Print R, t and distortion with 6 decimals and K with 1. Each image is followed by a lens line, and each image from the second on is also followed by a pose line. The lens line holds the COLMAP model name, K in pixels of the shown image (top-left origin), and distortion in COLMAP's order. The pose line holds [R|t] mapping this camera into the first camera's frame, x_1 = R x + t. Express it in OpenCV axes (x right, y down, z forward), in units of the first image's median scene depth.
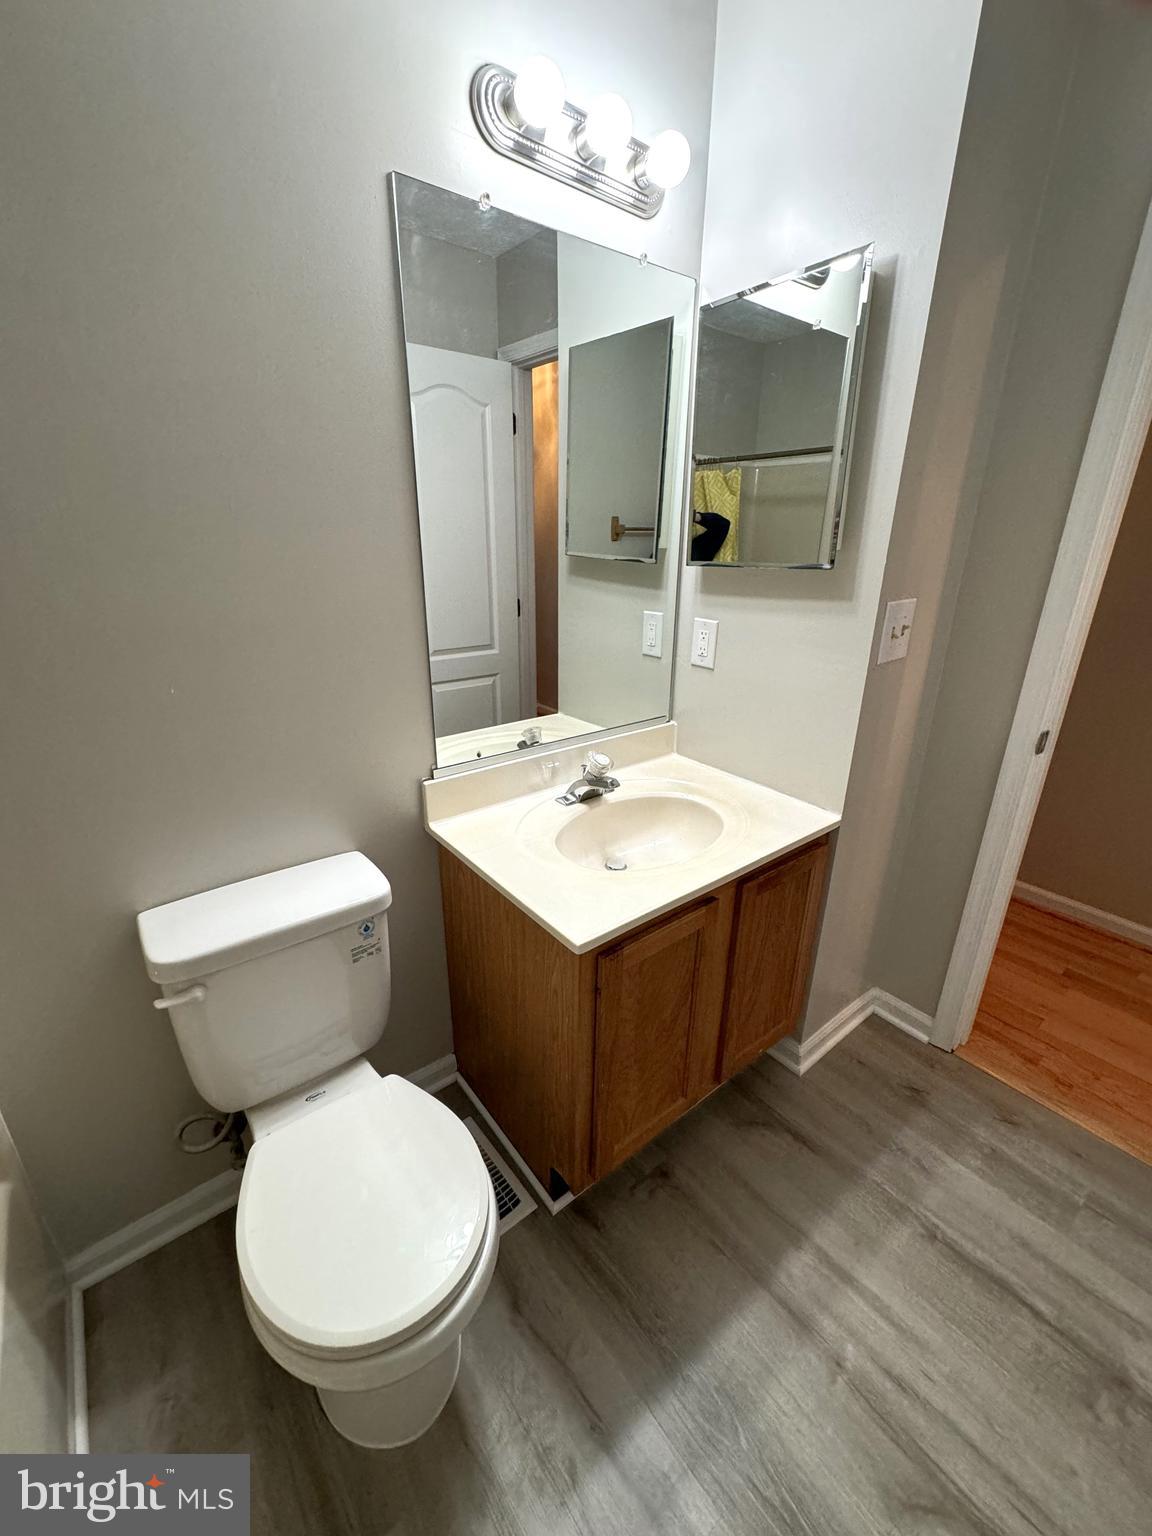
lens RADIAL K [[627.0, 0, 569.3], [0, 627.0, 775.7], [0, 0, 1]] dist [-0.001251, 0.000349]
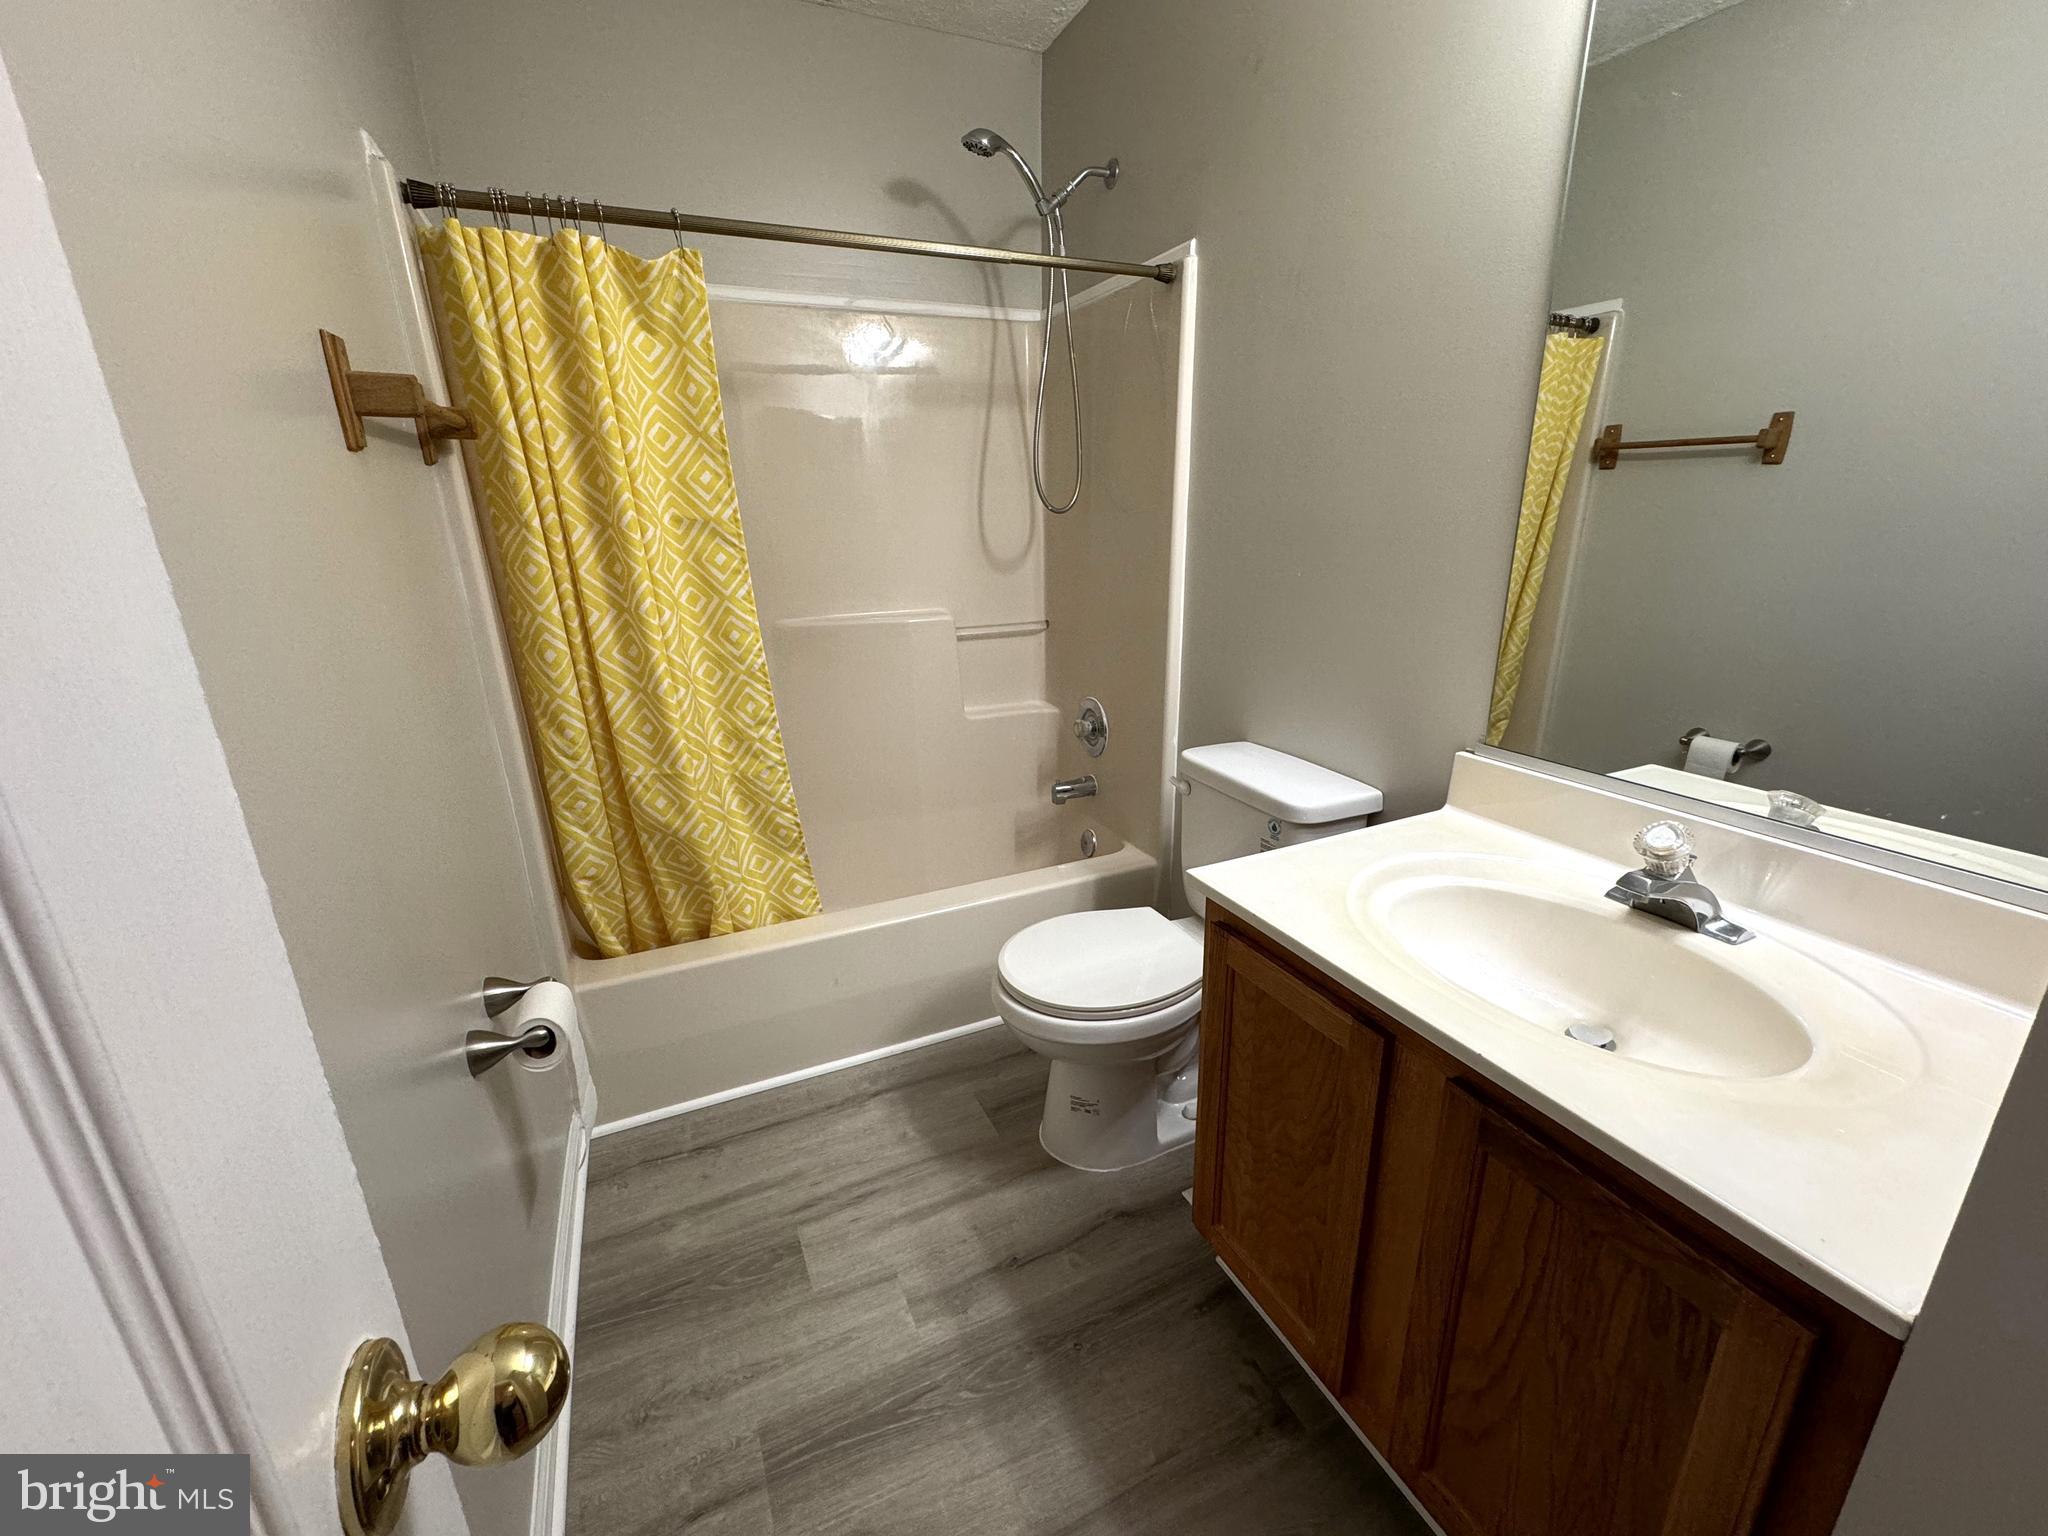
lens RADIAL K [[835.9, 0, 1020.9], [0, 835.9, 762.6], [0, 0, 1]] dist [-0.001251, 0.000349]
pose [[-0.212961, 0.293954, -0.931793, 0.965789], [-0.343292, 0.870356, 0.353031, -0.177702], [0.914767, 0.395059, -0.084440, 0.691895]]
